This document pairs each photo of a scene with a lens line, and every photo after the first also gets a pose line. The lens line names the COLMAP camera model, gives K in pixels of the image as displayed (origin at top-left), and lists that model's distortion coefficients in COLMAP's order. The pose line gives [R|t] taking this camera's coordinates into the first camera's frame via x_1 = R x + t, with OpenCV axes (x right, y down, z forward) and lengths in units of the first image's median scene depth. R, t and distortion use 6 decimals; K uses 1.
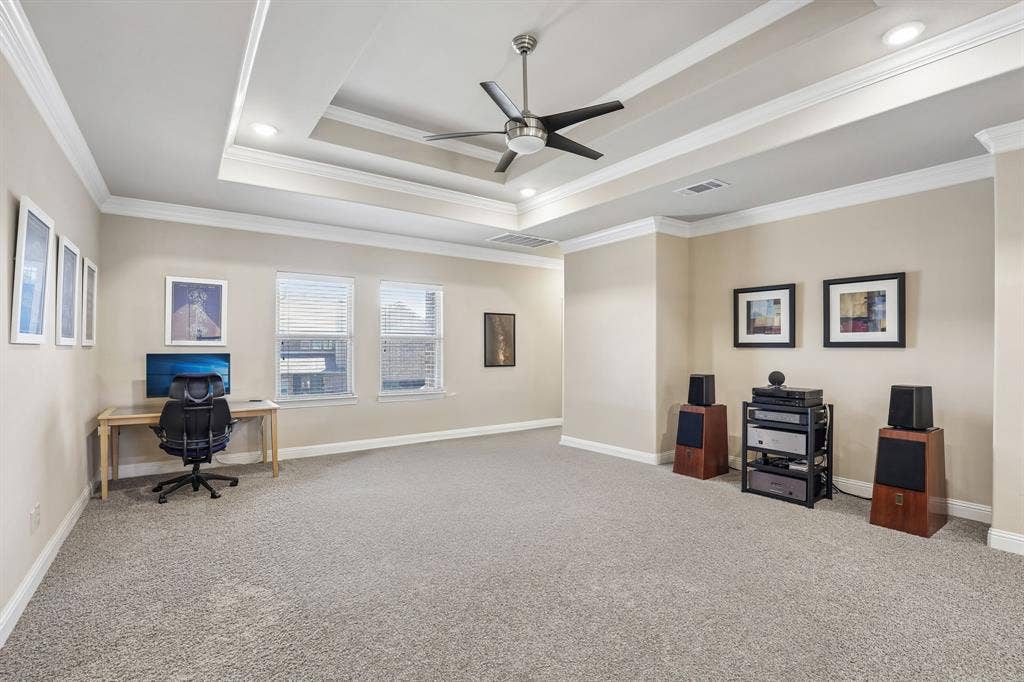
lens RADIAL K [[496.7, 0, 511.4], [0, 496.7, 341.4], [0, 0, 1]] dist [-0.016617, 0.000232]
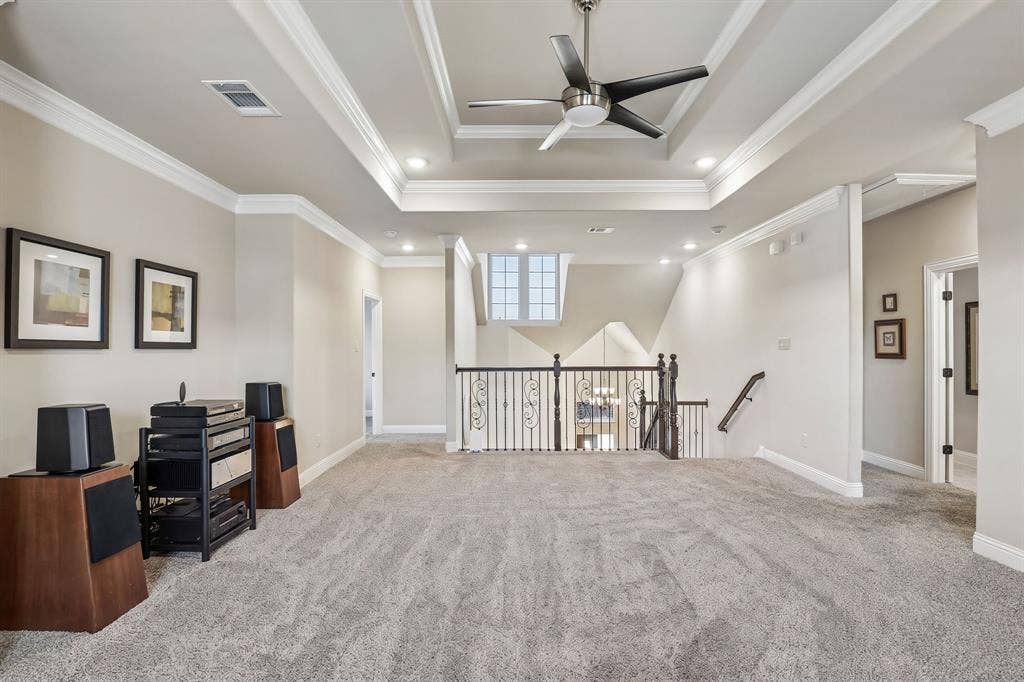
lens RADIAL K [[496.7, 0, 513.7], [0, 496.7, 346.4], [0, 0, 1]] dist [-0.016617, 0.000232]
pose [[-0.797263, -0.001536, 0.603630, -0.269650], [-0.013889, 0.999779, -0.015800, 0.012625], [-0.603472, -0.020981, -0.797108, 1.250877]]
